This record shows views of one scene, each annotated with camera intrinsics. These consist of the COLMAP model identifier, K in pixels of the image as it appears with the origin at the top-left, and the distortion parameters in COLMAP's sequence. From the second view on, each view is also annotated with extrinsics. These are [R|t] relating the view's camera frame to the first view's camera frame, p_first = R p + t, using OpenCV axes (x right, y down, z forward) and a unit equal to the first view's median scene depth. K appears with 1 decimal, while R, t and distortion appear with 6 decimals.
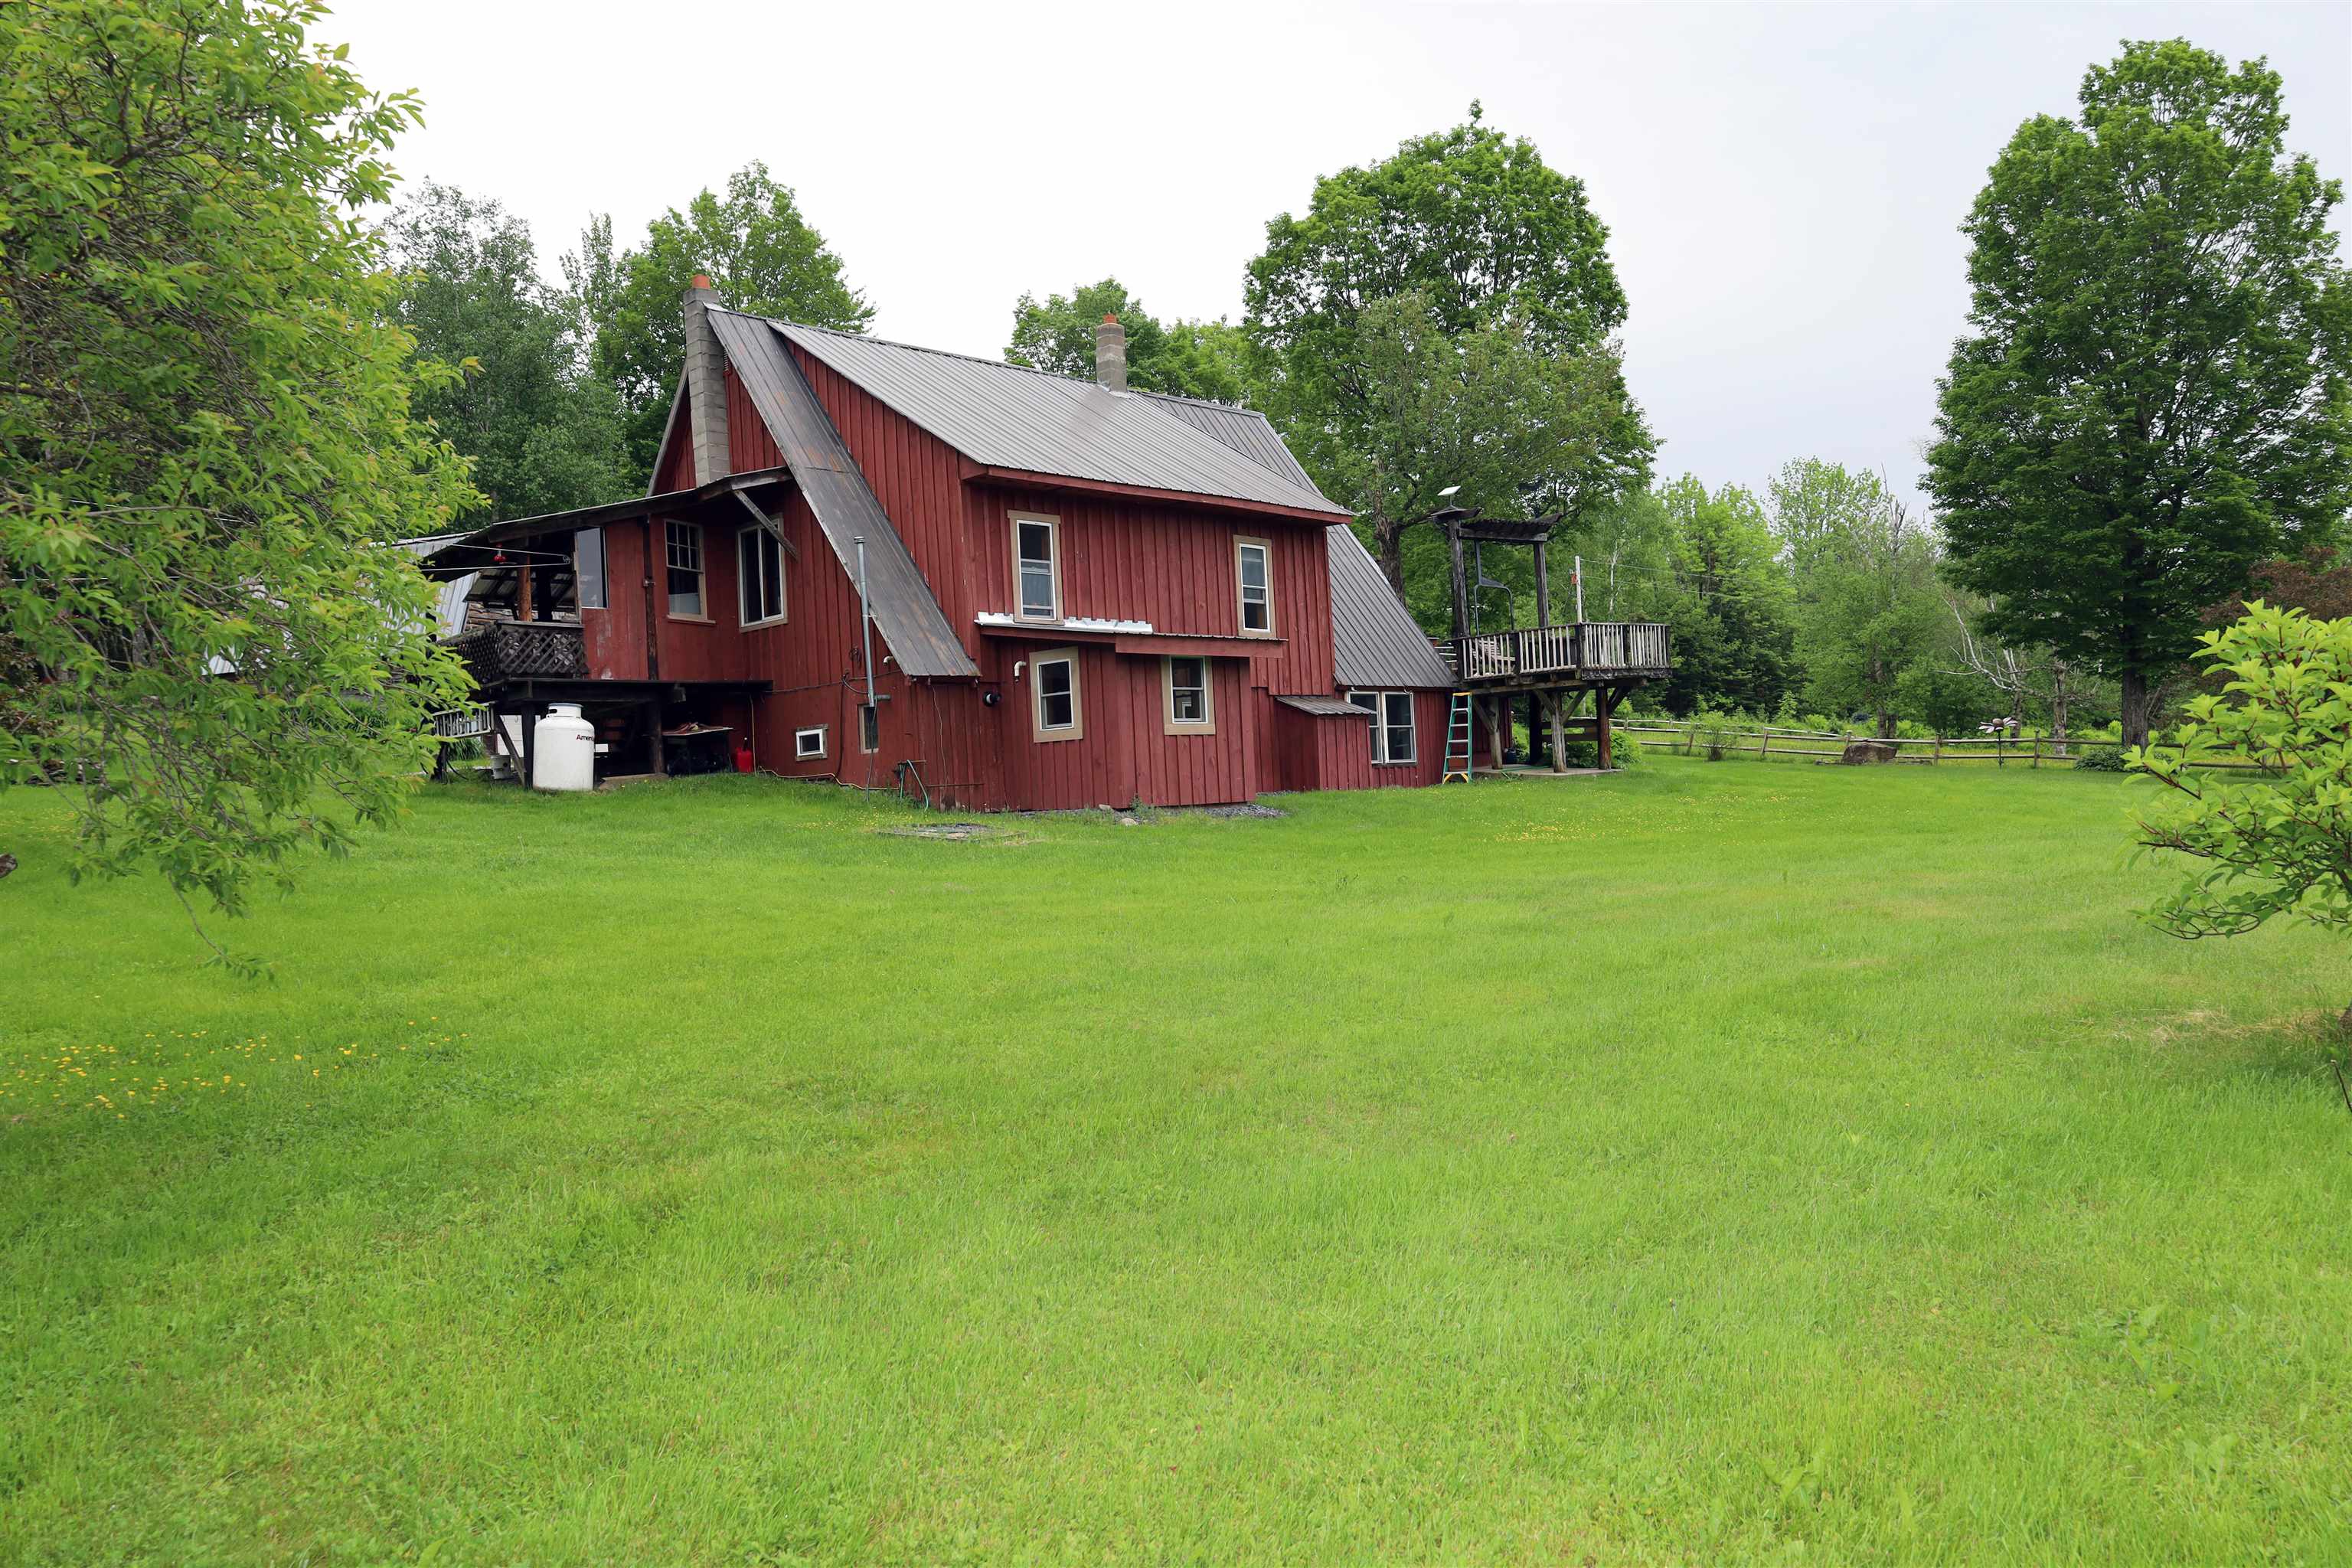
lens RADIAL K [[1737.4, 0, 1176.0], [0, 1737.4, 784.0], [0, 0, 1]] dist [-0.005536, 0.001446]
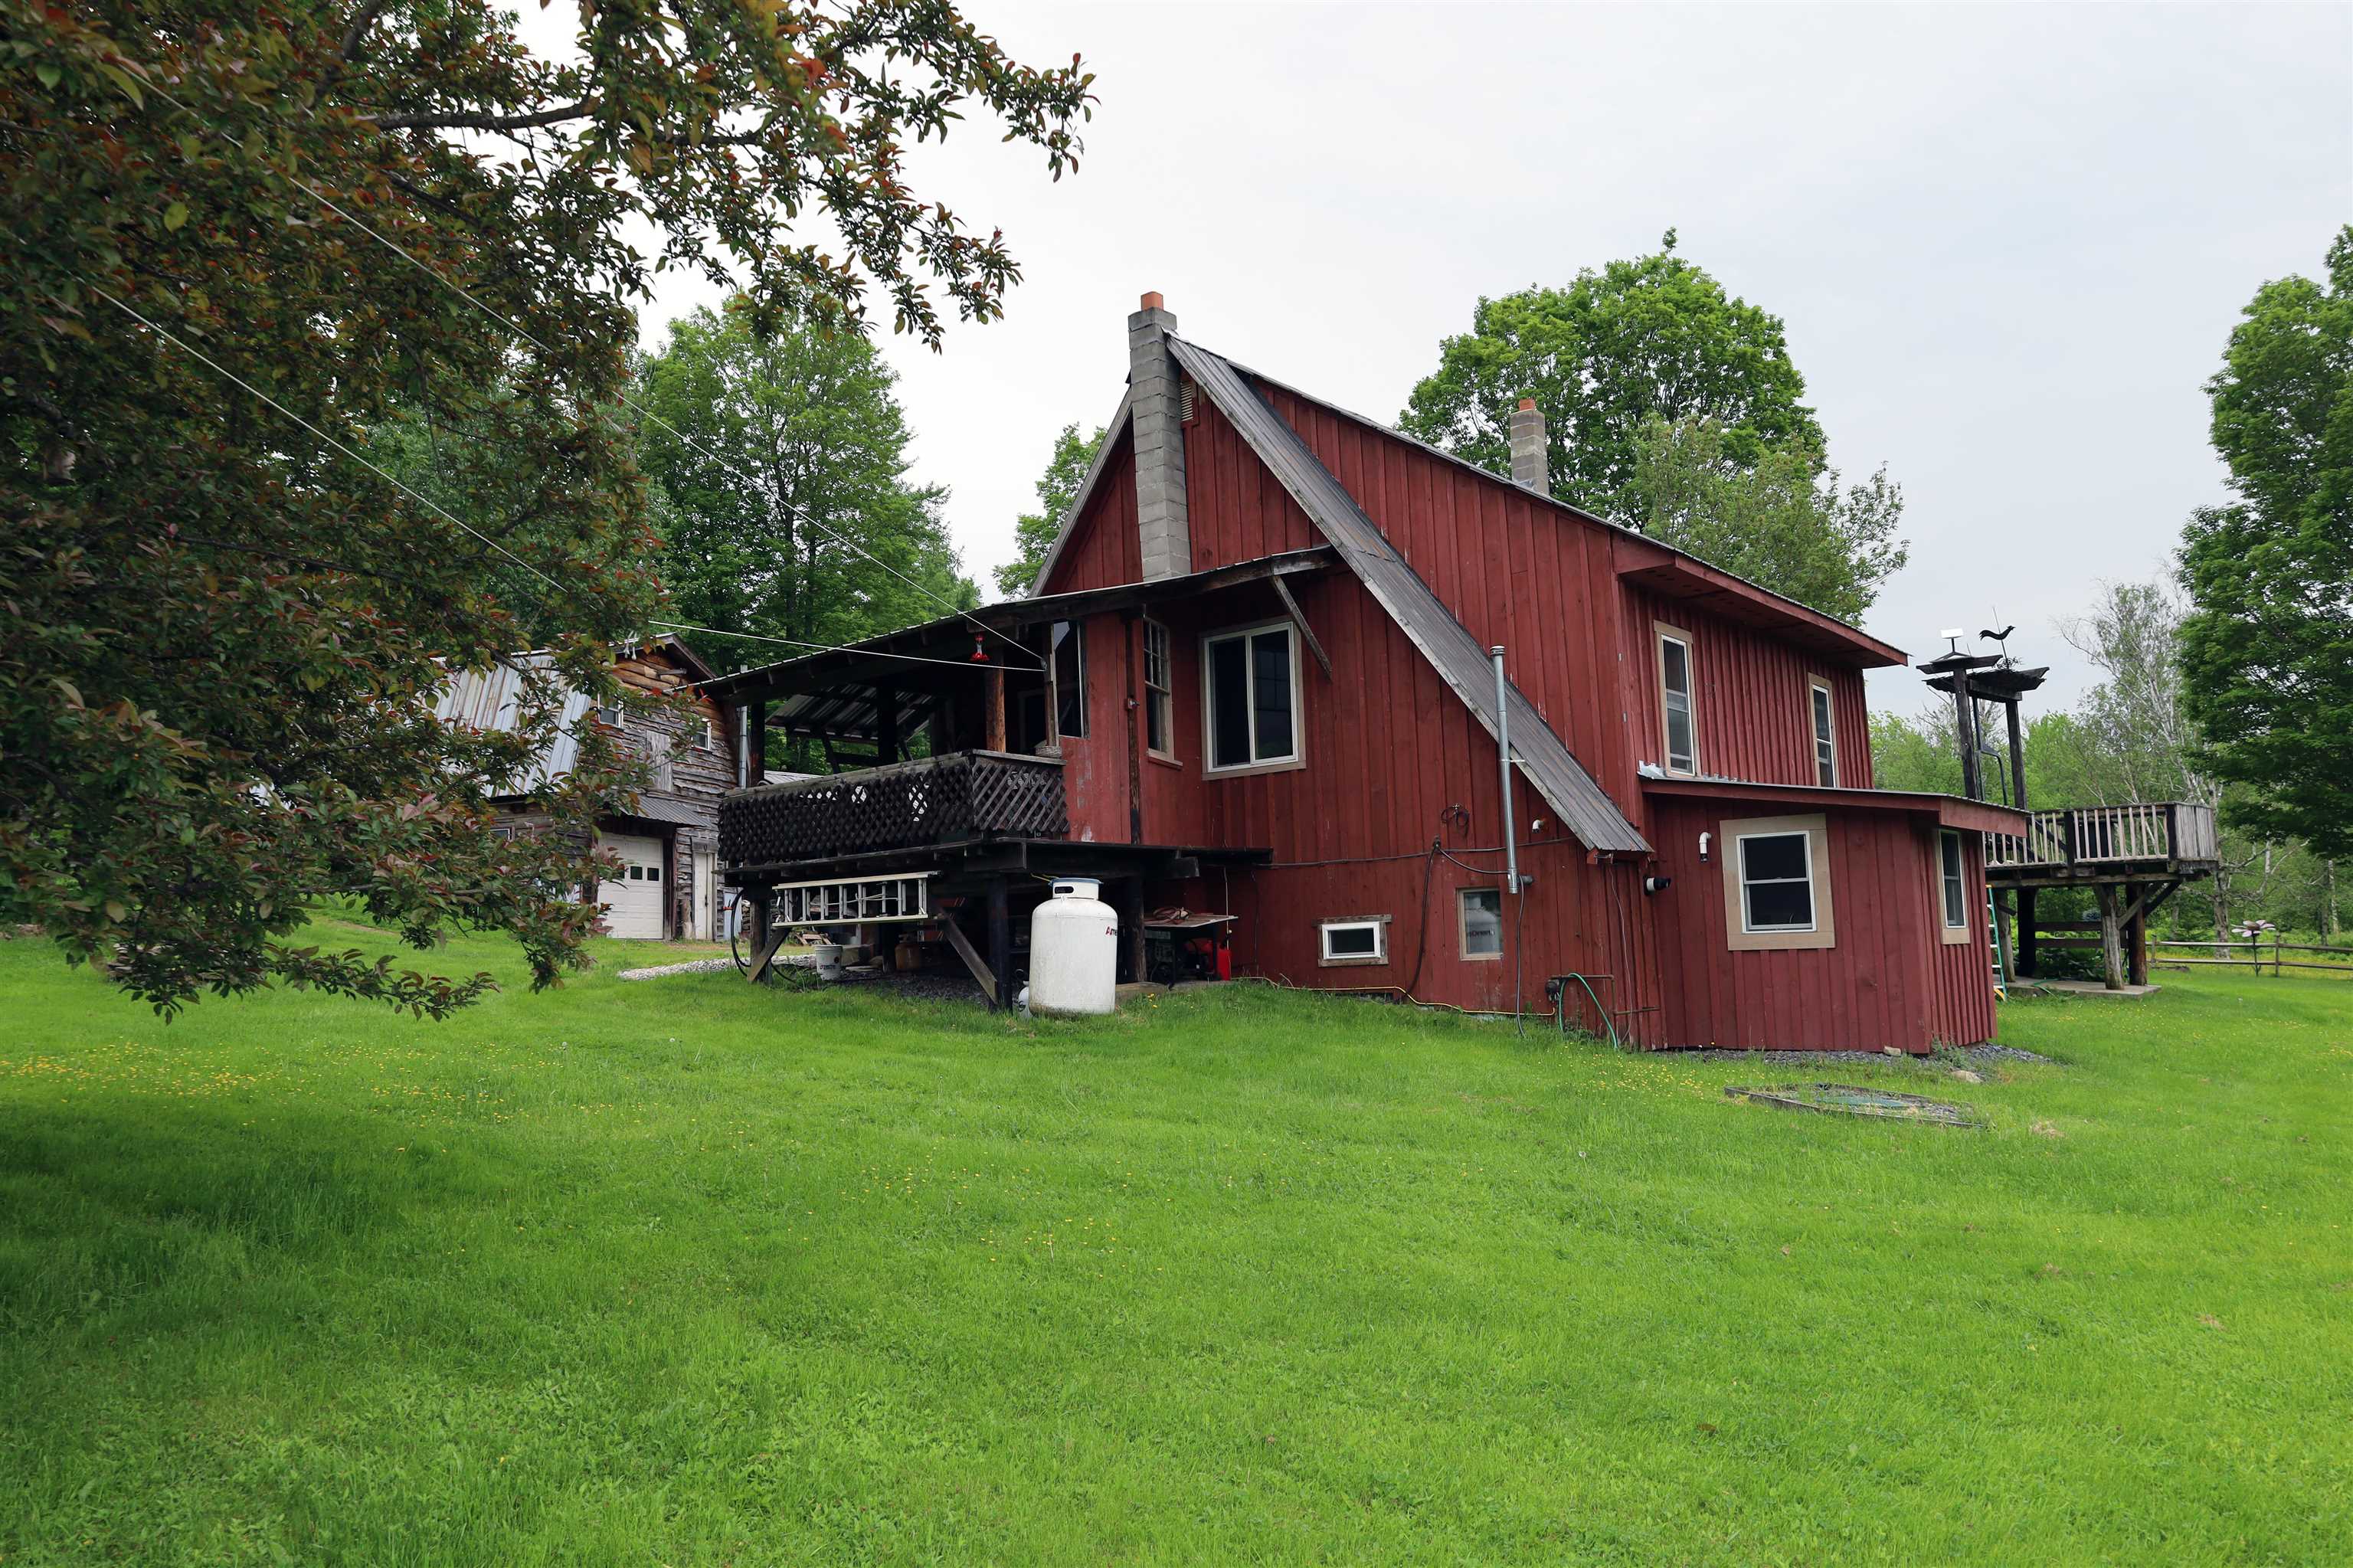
lens RADIAL K [[1738.2, 0, 1176.5], [0, 1738.2, 784.0], [0, 0, 1]] dist [-0.005536, 0.001446]
pose [[0.993955, 0.030032, 0.105600, -0.359334], [-0.019510, 0.994867, -0.099294, -0.015837], [-0.108040, 0.096634, 0.989439, 0.317282]]
